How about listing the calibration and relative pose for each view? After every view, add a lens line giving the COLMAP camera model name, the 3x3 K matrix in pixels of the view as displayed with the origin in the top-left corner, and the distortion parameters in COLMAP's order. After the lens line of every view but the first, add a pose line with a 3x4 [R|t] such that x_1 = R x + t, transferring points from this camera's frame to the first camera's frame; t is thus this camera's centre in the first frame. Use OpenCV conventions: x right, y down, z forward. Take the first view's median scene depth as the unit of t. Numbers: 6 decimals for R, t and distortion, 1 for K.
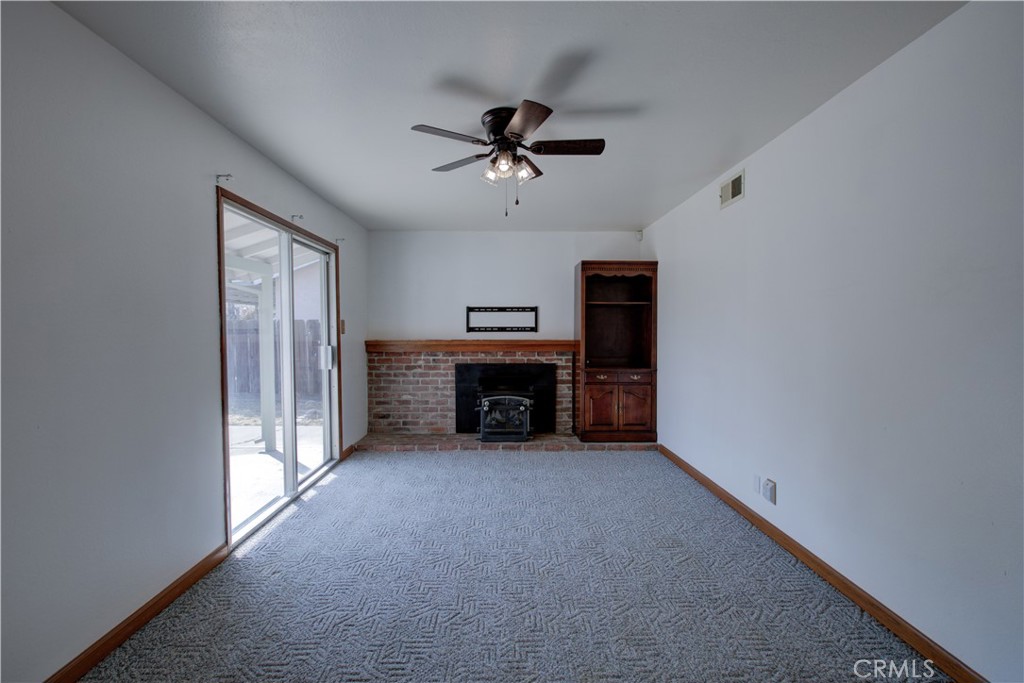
lens RADIAL K [[465.8, 0, 512.0], [0, 465.8, 341.5], [0, 0, 1]] dist [-0.010219, 0.004914]
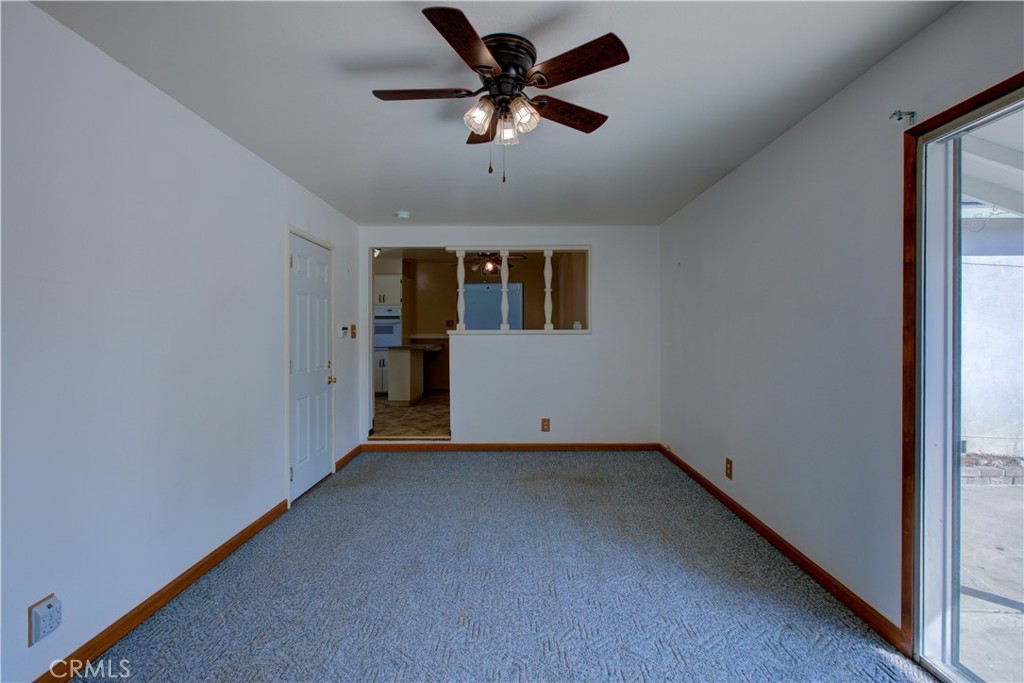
lens RADIAL K [[465.8, 0, 512.0], [0, 465.8, 341.5], [0, 0, 1]] dist [-0.010219, 0.004914]
pose [[-0.999691, 0.005045, 0.024335, -0.040183], [0.006339, 0.998552, 0.053421, -0.053187], [-0.024030, 0.053558, -0.998276, 1.741294]]
